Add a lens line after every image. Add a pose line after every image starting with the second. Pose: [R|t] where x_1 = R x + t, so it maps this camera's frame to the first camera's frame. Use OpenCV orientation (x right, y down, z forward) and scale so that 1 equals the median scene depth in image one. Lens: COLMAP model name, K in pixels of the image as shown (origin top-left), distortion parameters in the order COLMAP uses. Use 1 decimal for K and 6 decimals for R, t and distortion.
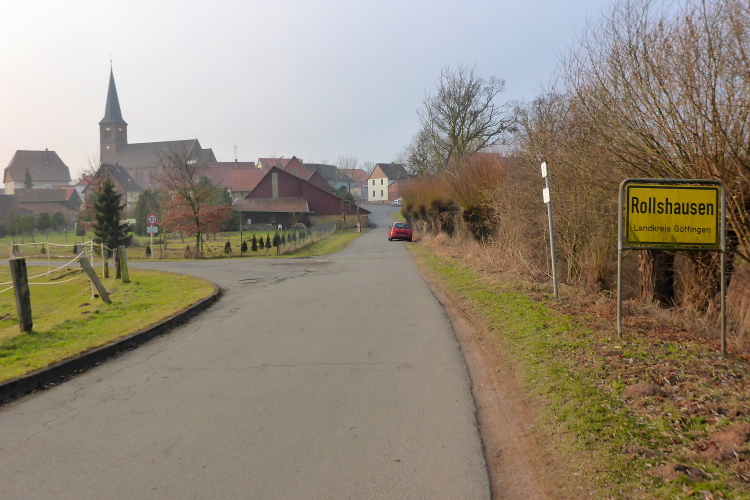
lens RADIAL K [[660.8, 0, 374.9], [0, 660.8, 249.3], [0, 0, 1]] dist [0.000814, 0.002961]
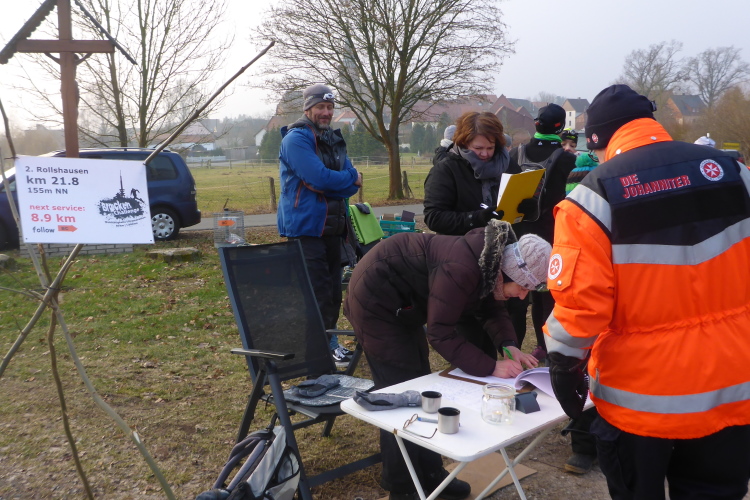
lens RADIAL K [[660.8, 0, 375.2], [0, 660.8, 249.8], [0, 0, 1]] dist [0.000814, 0.002961]
pose [[0.977625, 0.032034, -0.207903, -0.130717], [-0.008536, 0.993564, 0.112952, 0.025911], [0.210183, -0.108650, 0.971606, -0.527854]]
